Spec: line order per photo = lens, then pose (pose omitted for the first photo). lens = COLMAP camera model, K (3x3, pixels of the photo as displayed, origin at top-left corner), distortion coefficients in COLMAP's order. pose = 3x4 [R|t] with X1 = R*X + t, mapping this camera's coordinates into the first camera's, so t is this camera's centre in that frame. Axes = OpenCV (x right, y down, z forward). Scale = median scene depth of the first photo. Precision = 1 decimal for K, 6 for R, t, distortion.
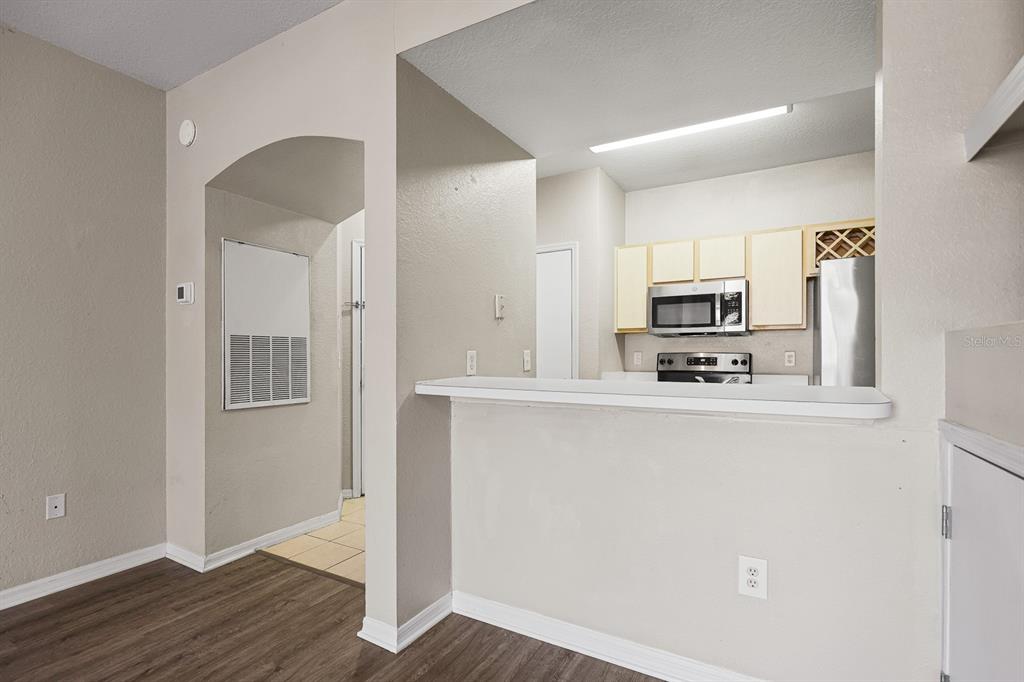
lens RADIAL K [[492.4, 0, 509.6], [0, 492.4, 345.3], [0, 0, 1]] dist [0.015326, -0.000143]
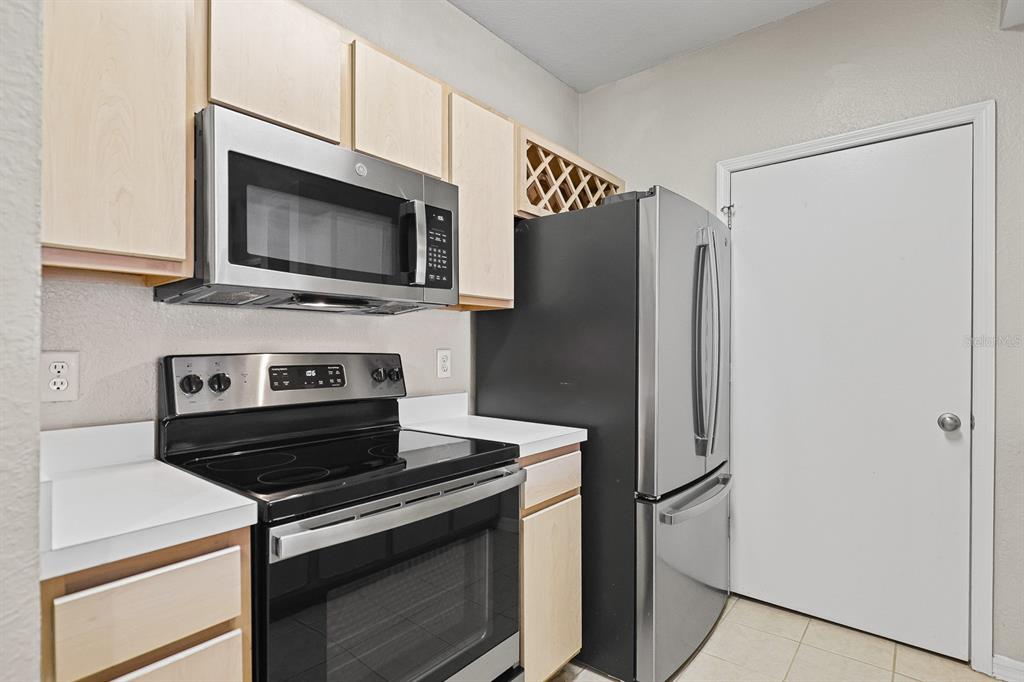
lens RADIAL K [[502.1, 0, 507.5], [0, 502.1, 345.3], [0, 0, 1]] dist [-0.000481, 0.000255]
pose [[0.176023, 0.000978, 0.984386, 0.048009], [-0.028926, 0.999573, 0.004180, 0.003364], [-0.983961, -0.029210, 0.175976, 0.796282]]
